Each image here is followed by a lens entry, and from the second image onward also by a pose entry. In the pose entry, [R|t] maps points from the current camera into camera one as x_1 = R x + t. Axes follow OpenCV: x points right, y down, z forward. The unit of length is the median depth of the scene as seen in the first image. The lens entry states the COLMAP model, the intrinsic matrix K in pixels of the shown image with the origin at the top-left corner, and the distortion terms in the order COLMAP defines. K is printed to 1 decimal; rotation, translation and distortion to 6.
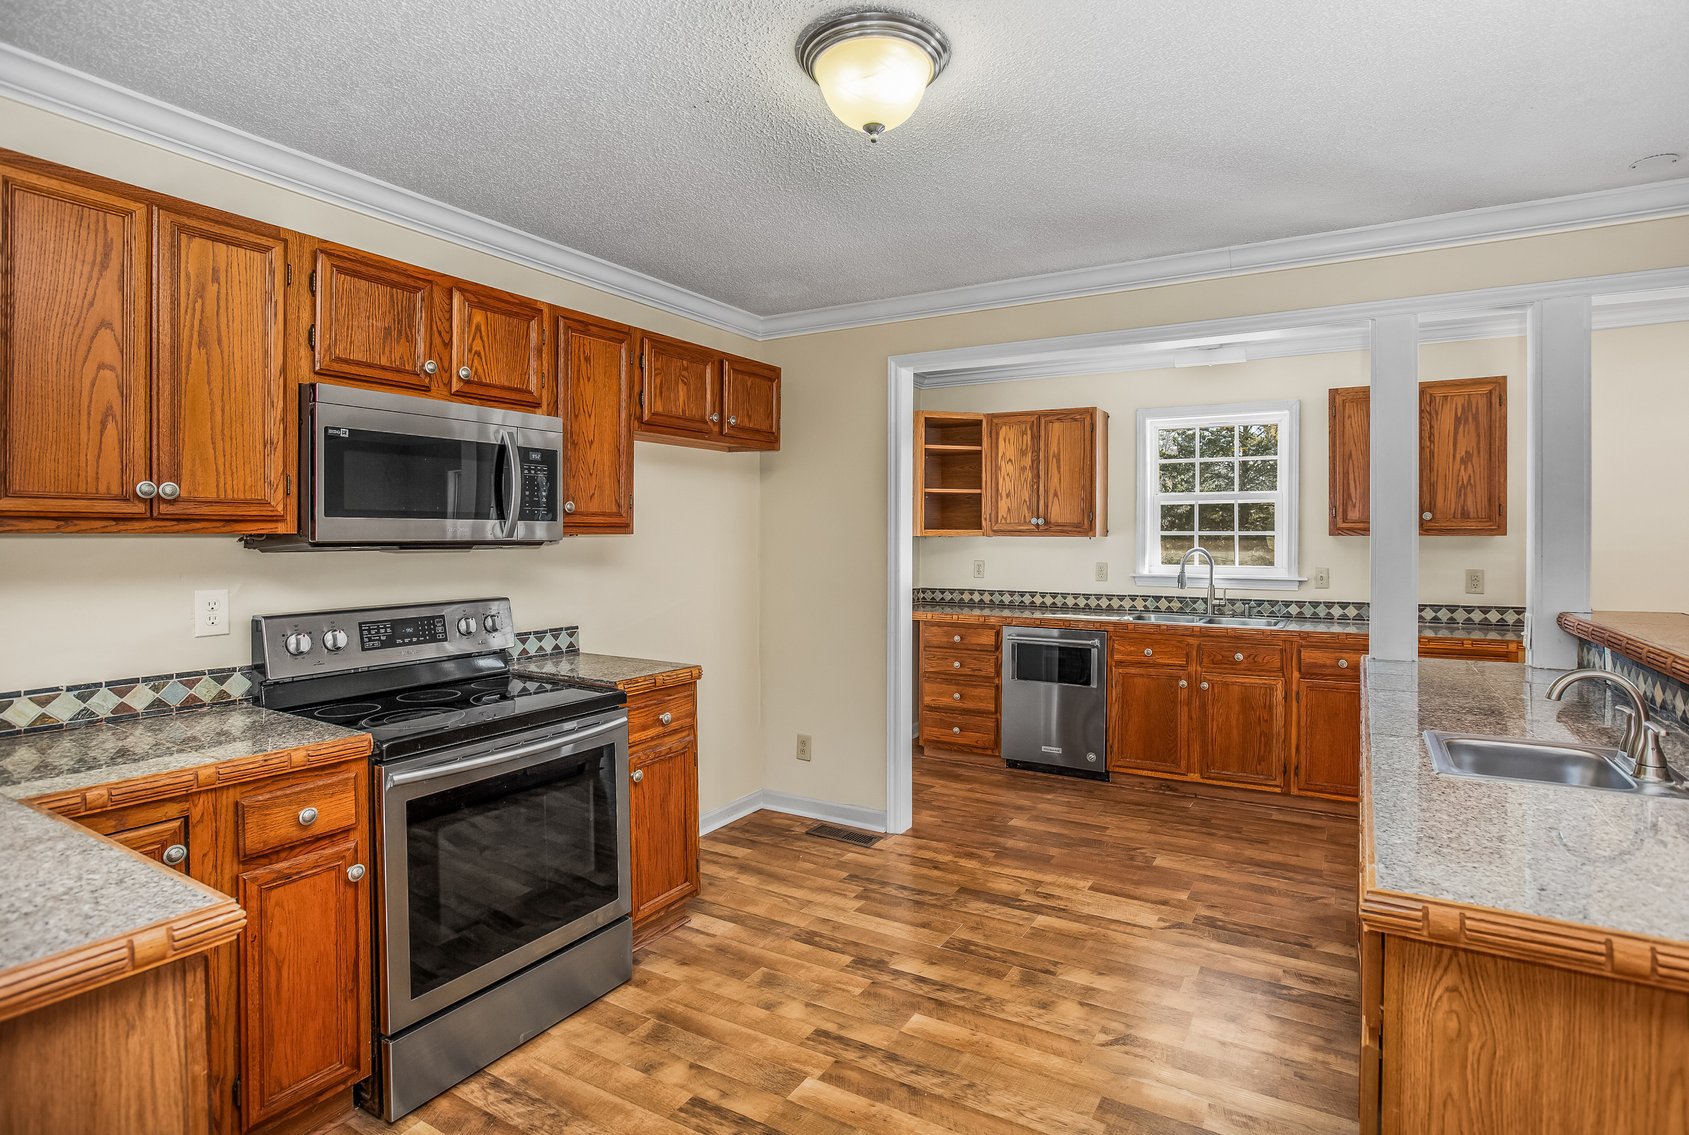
lens RADIAL K [[839.2, 0, 888.7], [0, 839.2, 545.1], [0, 0, 1]] dist [-0.051925, 0.029910]
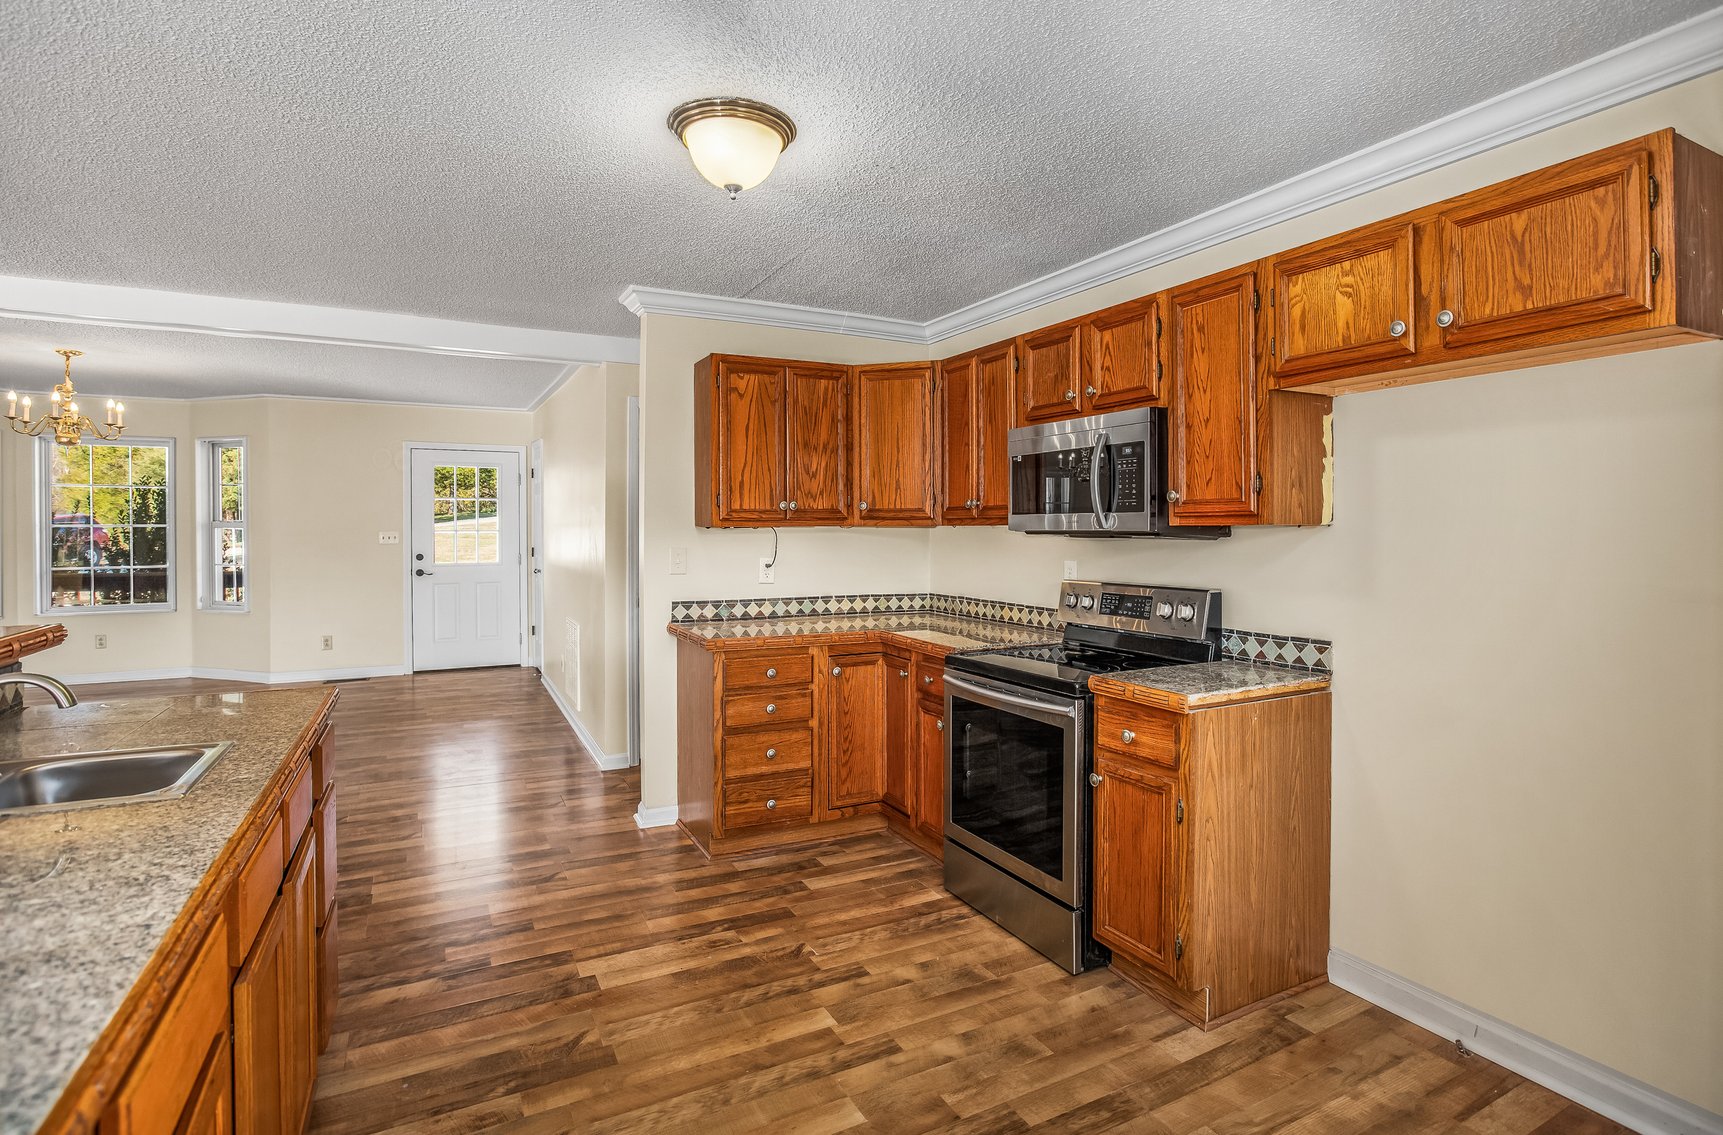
lens RADIAL K [[861.2, 0, 884.0], [0, 861.2, 547.0], [0, 0, 1]] dist [-0.030194, 0.002058]
pose [[-0.538501, 0.016750, -0.842458, 0.403614], [-0.009510, 0.999618, 0.025954, -0.006692], [0.842571, 0.021988, -0.538136, 0.822913]]
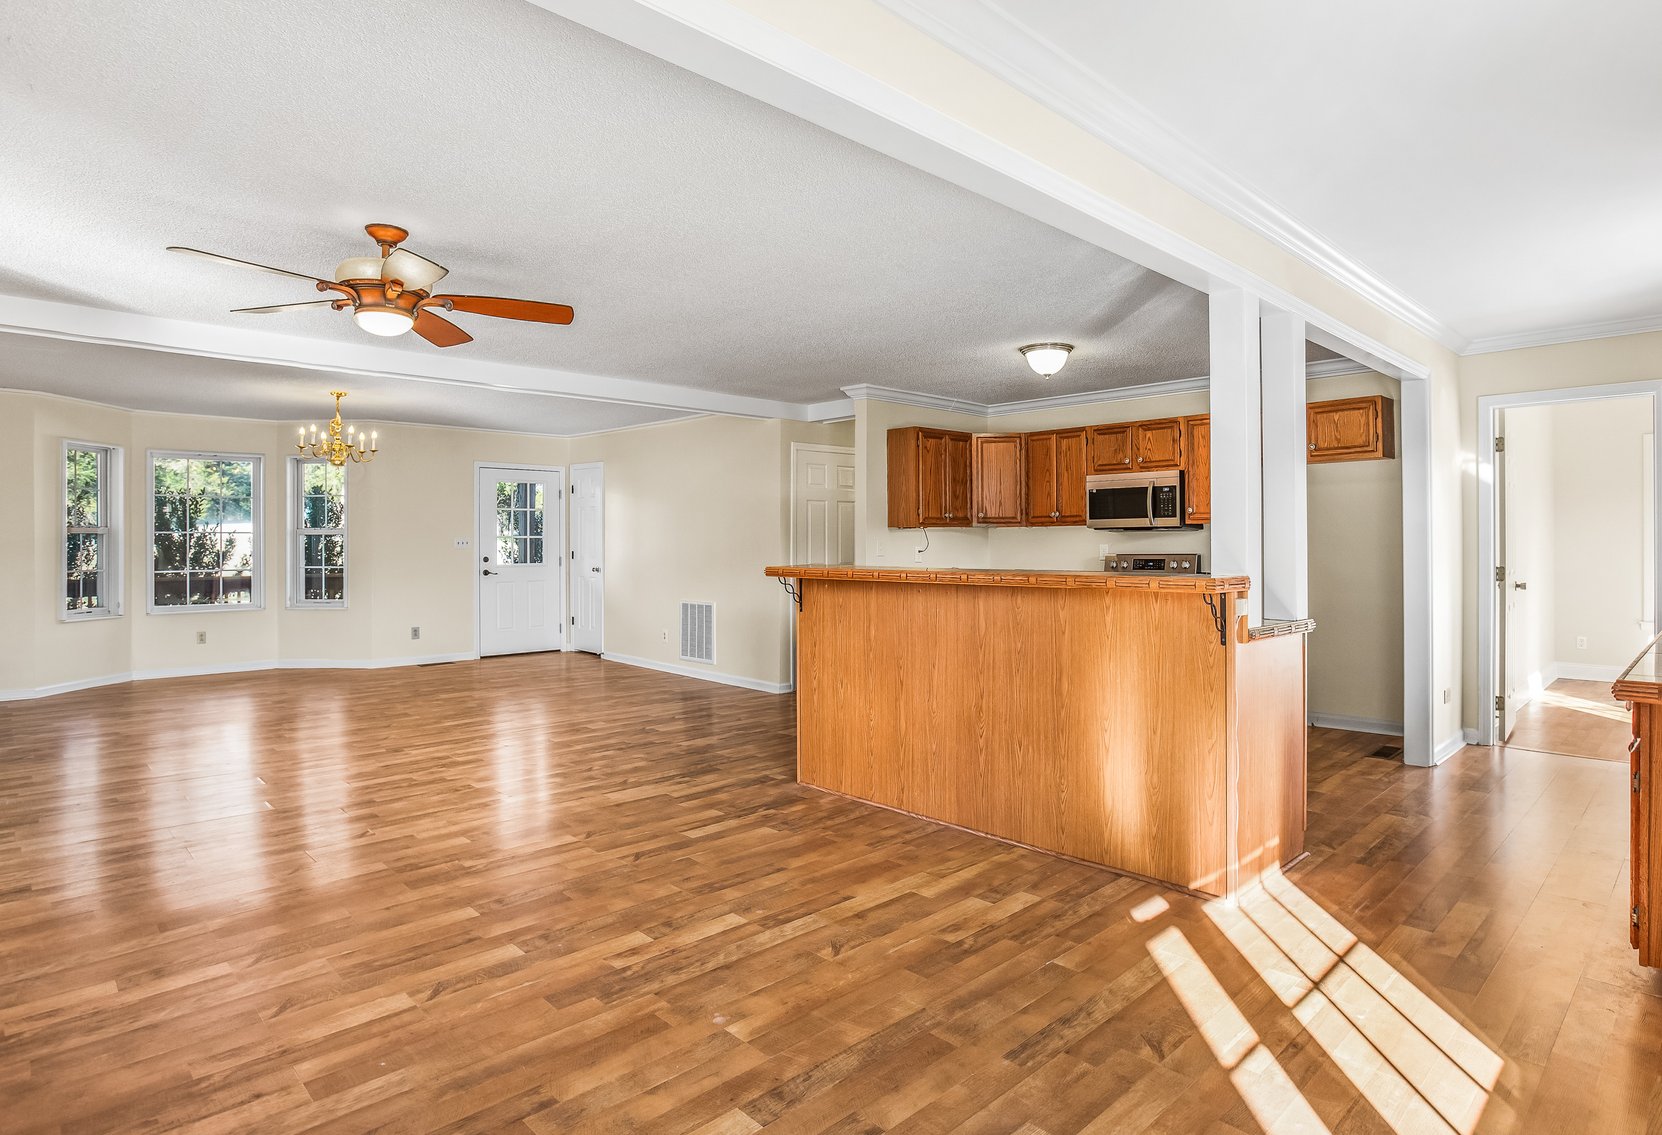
lens RADIAL K [[917.0, 0, 872.5], [0, 917.0, 543.3], [0, 0, 1]] dist [-0.046402, 0.019730]
pose [[-0.280612, -0.000199, -0.959821, 1.349328], [-0.004020, 0.999991, 0.000968, 0.025247], [0.959813, 0.004130, -0.280611, 0.578374]]
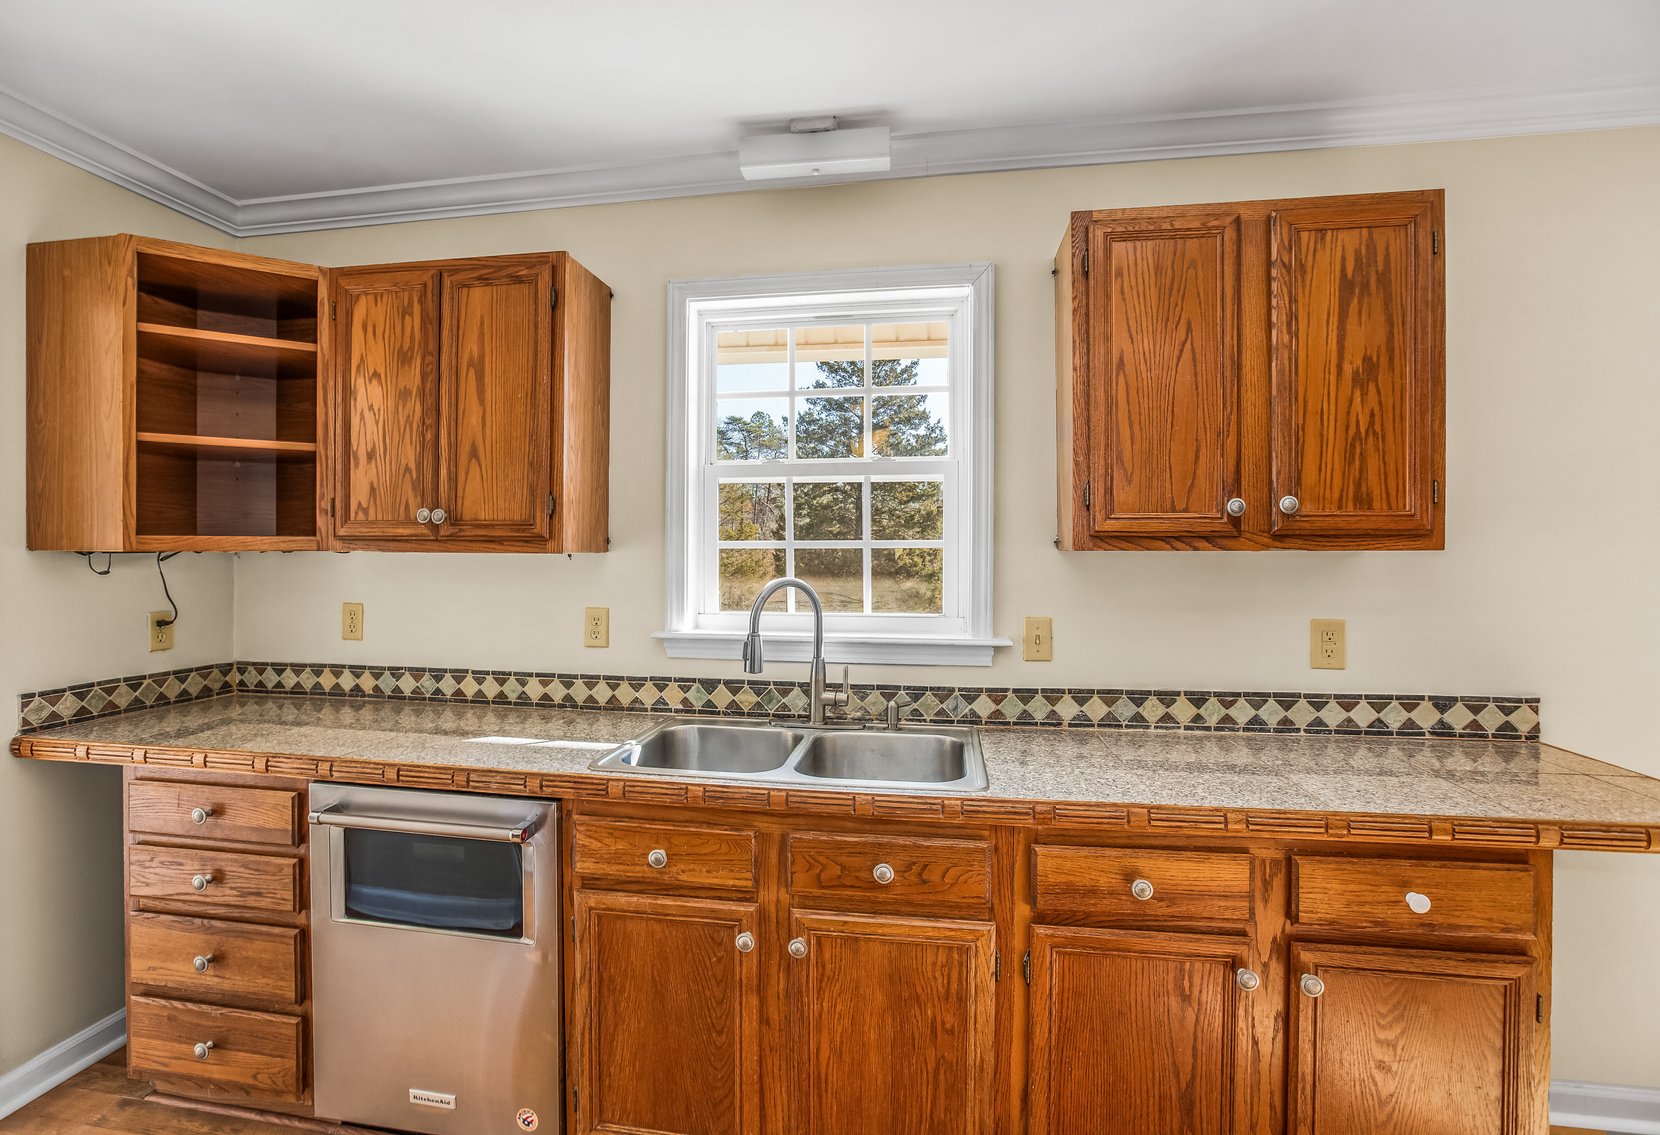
lens RADIAL K [[772.2, 0, 795.4], [0, 772.2, 557.9], [0, 0, 1]] dist [-0.025274, 0.000105]
pose [[0.948068, -0.003615, 0.318046, 0.272996], [0.003324, 0.999993, 0.001458, -0.008558], [-0.318049, -0.000325, 0.948074, 0.682604]]
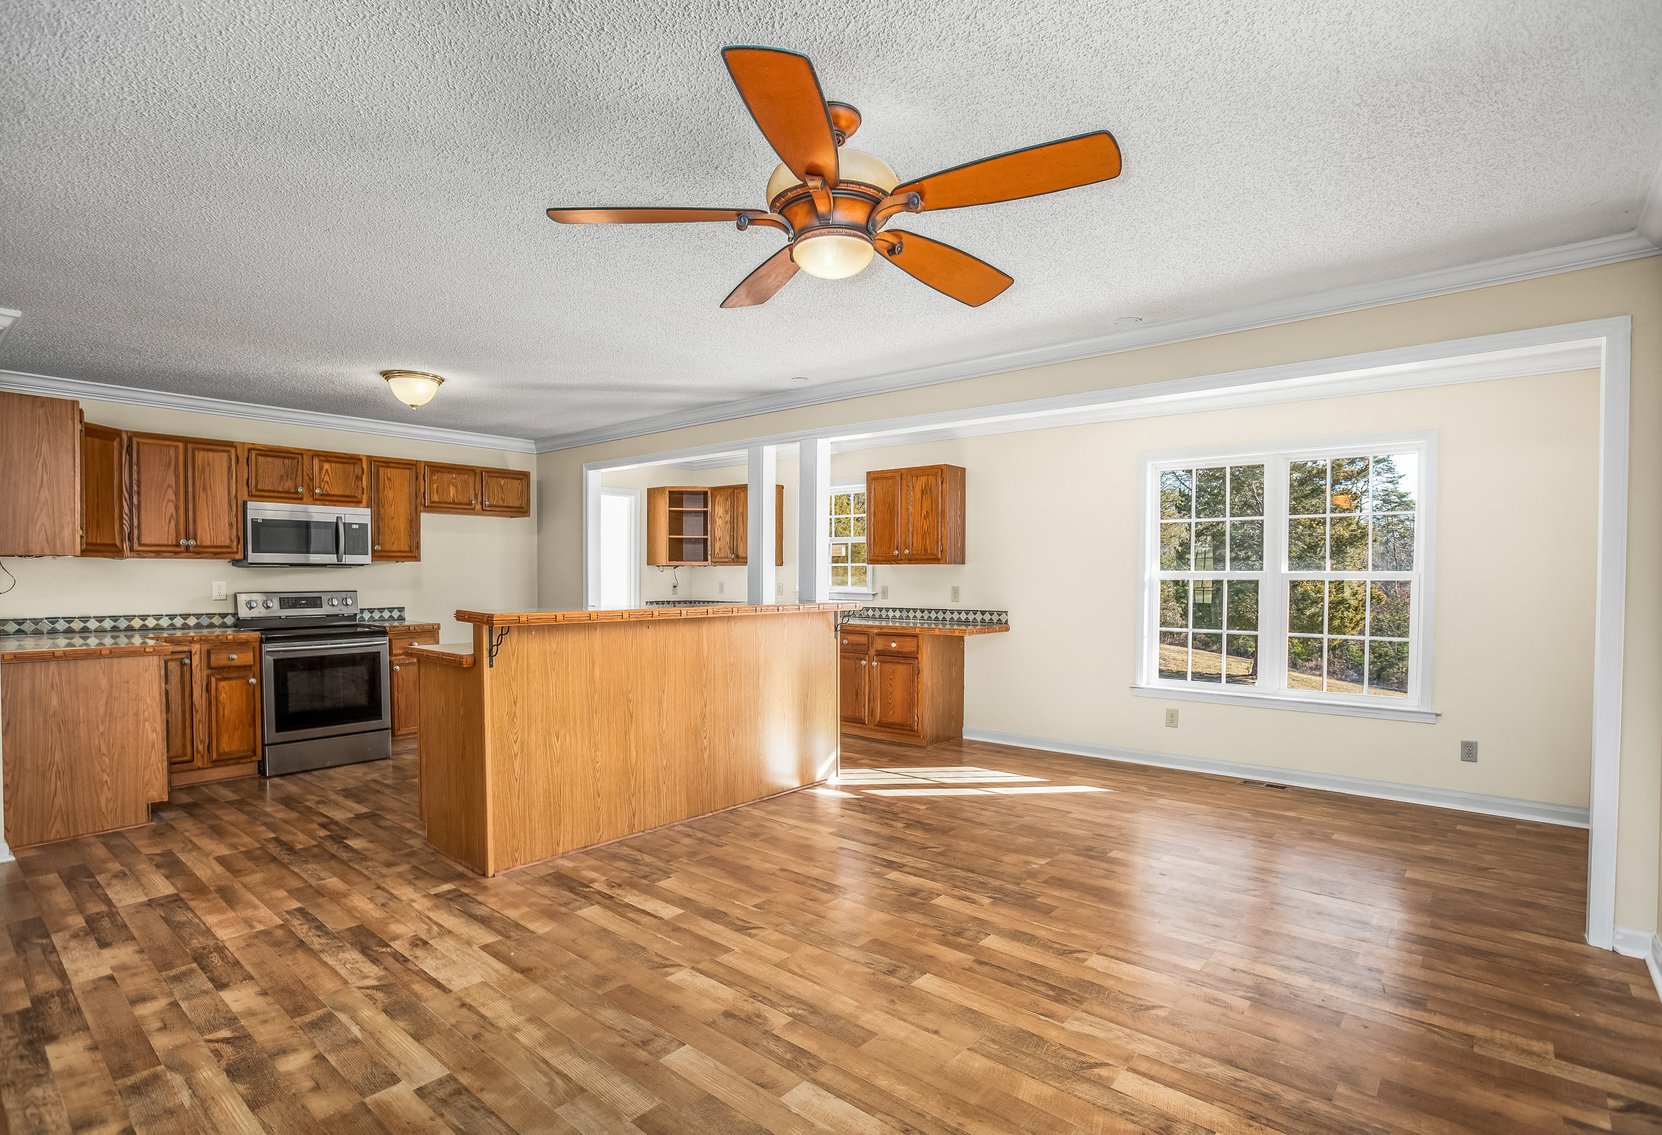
lens RADIAL K [[808.7, 0, 837.3], [0, 808.7, 598.4], [0, 0, 1]] dist [-0.056722, 0.013126]
pose [[0.981229, 0.010149, -0.192580, 0.791915], [-0.006456, 0.999783, 0.019795, 0.023926], [0.192739, -0.018180, 0.981082, -0.533658]]
